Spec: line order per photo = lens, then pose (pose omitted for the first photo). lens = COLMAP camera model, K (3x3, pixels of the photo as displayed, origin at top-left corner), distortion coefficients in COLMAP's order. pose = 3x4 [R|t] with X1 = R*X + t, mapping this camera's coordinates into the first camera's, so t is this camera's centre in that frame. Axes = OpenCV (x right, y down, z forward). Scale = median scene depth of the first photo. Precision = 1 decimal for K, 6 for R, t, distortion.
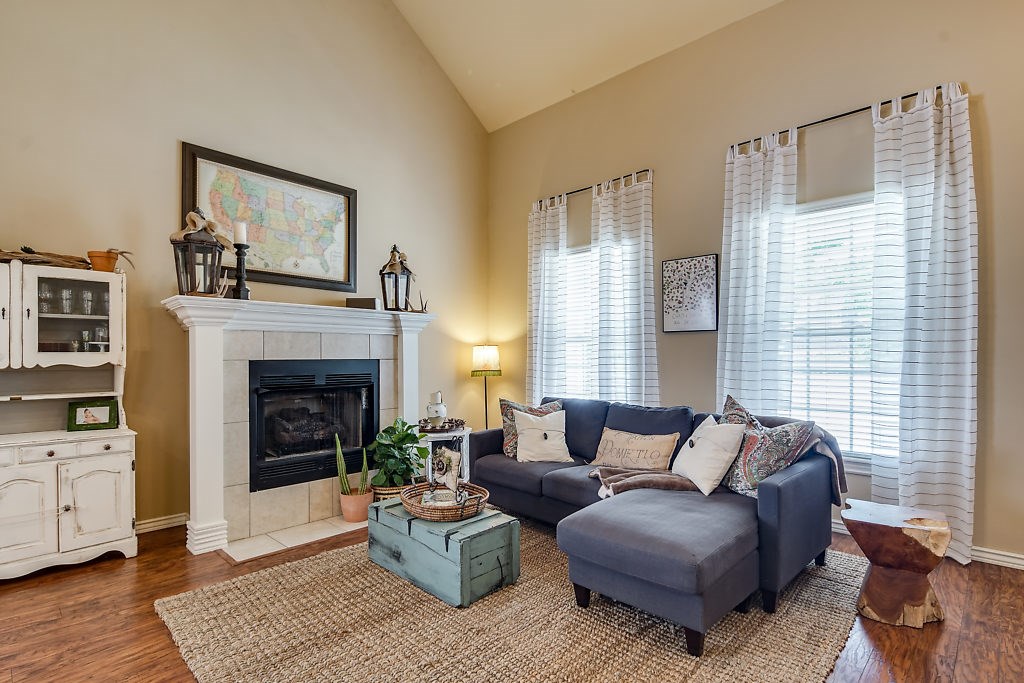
lens RADIAL K [[494.8, 0, 499.9], [0, 494.8, 353.4], [0, 0, 1]] dist [-0.002048, -0.000775]
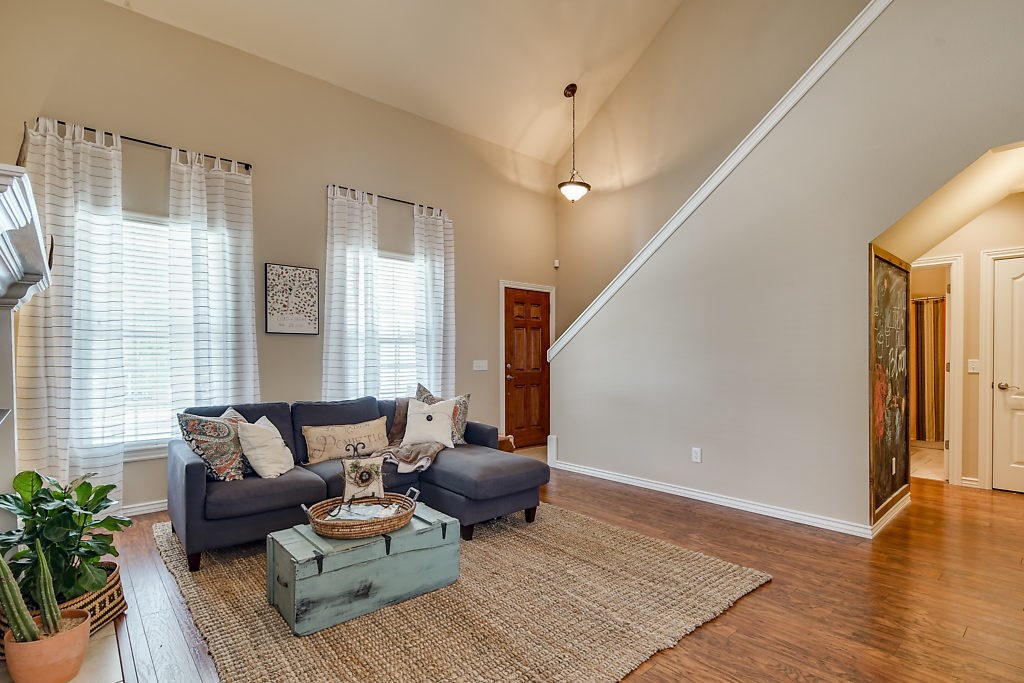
lens RADIAL K [[494.8, 0, 499.9], [0, 494.8, 353.4], [0, 0, 1]] dist [-0.002048, -0.000775]
pose [[0.084547, 0.008680, 0.996382, -0.660998], [-0.004704, 0.999954, -0.008312, 0.005598], [-0.996408, -0.003985, 0.084584, 0.449099]]
